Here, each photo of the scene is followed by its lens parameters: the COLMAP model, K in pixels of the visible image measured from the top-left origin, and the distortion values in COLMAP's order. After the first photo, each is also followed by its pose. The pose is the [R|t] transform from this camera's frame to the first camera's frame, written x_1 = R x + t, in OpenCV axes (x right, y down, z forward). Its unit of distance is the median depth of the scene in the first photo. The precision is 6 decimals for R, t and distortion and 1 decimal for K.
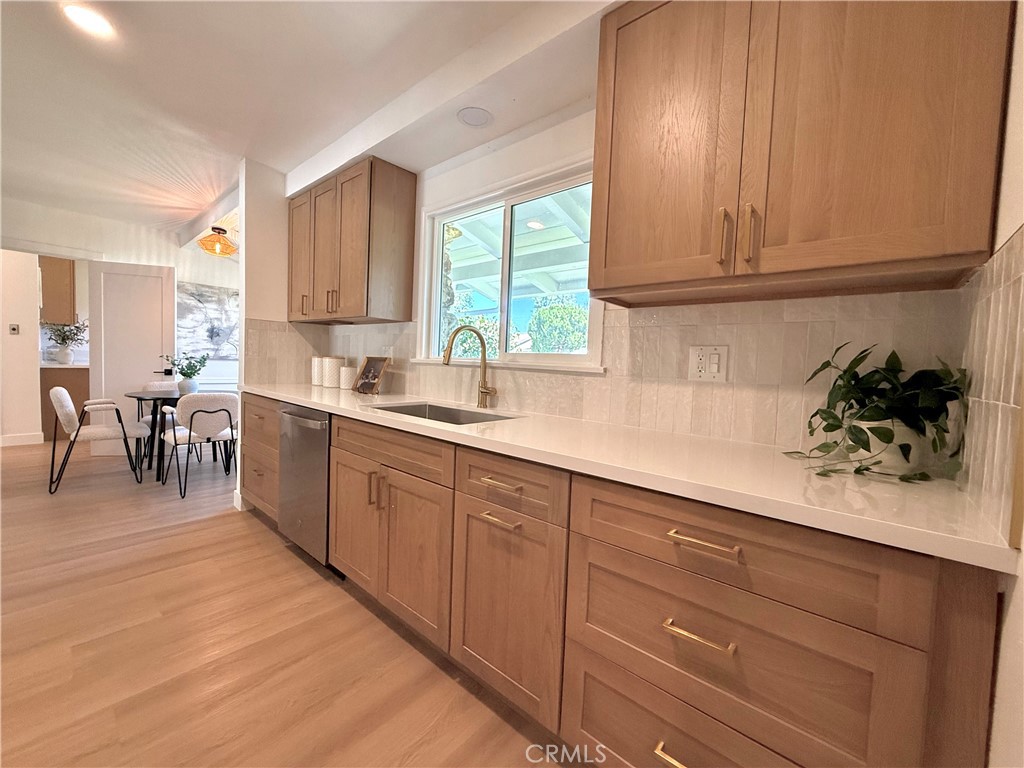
lens RADIAL K [[410.5, 0, 512.0], [0, 410.5, 384.0], [0, 0, 1]] dist [0.002508, 0.000061]
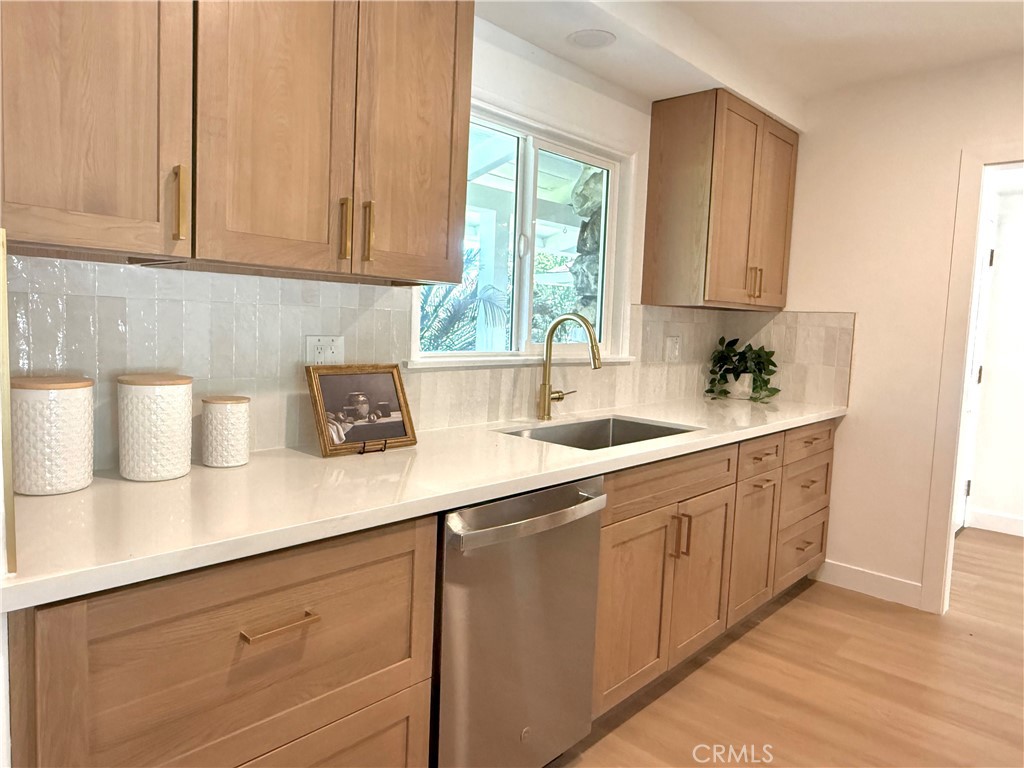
lens RADIAL K [[658.7, 0, 512.0], [0, 658.7, 384.0], [0, 0, 1]] dist [-0.001875, -0.000400]
pose [[0.048713, -0.126061, 0.990826, -1.398186], [0.026035, 0.991827, 0.124908, -0.176363], [-0.998473, 0.019711, 0.051597, 1.110836]]
